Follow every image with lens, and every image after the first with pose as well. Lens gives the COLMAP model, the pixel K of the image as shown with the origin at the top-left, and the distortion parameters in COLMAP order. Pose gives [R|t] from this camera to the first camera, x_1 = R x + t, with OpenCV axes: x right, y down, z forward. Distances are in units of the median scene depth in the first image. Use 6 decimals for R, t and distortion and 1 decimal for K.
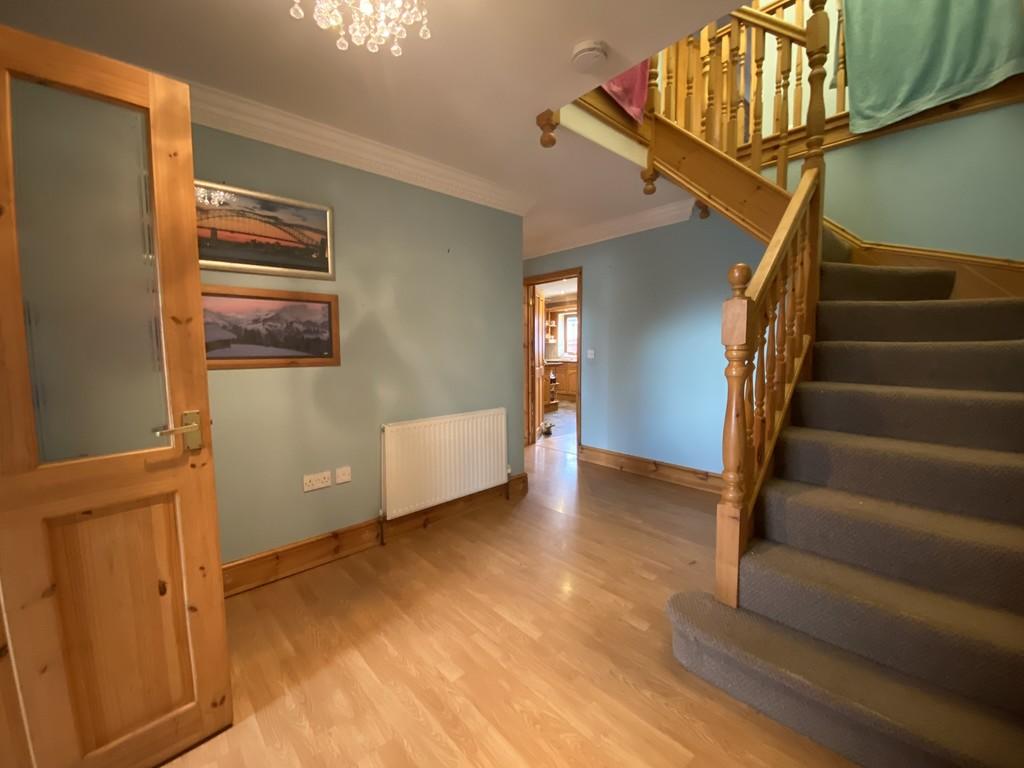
lens RADIAL K [[415.7, 0, 512.0], [0, 415.7, 384.0], [0, 0, 1]] dist [0.000198, -0.011073]
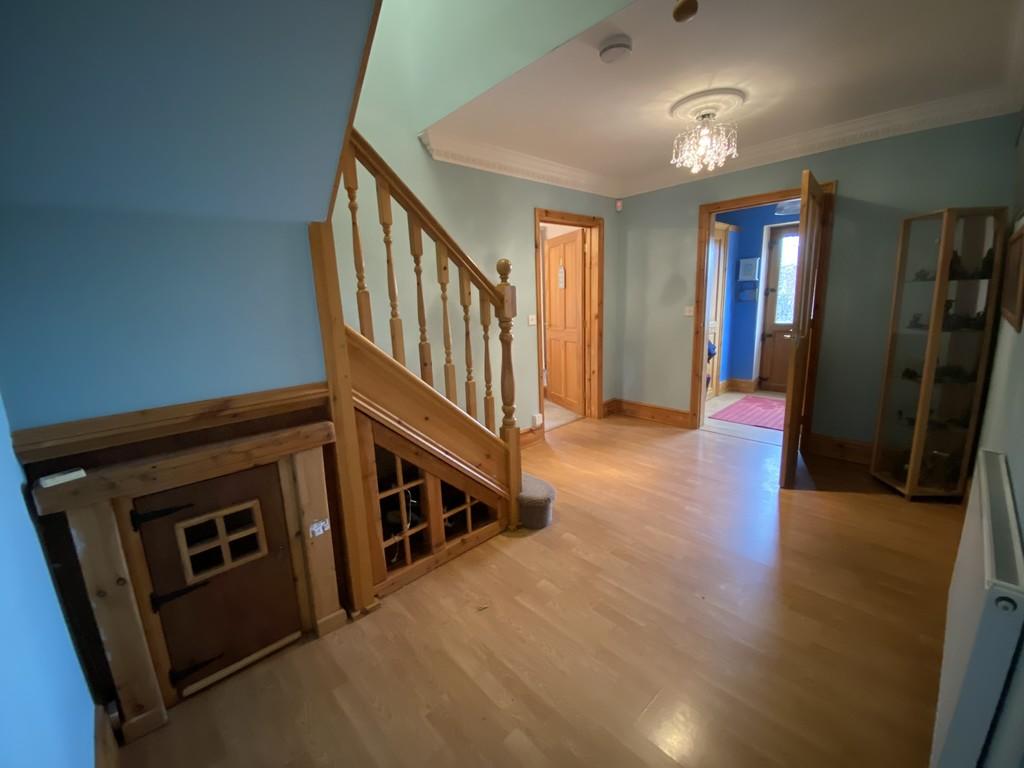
lens RADIAL K [[409.3, 0, 510.3], [0, 409.3, 382.3], [0, 0, 1]] dist [0.028510, -0.025601]
pose [[-0.998816, 0.048143, 0.007026, 0.426397], [0.048129, 0.956562, 0.287529, -0.226671], [0.007122, 0.287526, -0.957746, 1.930606]]
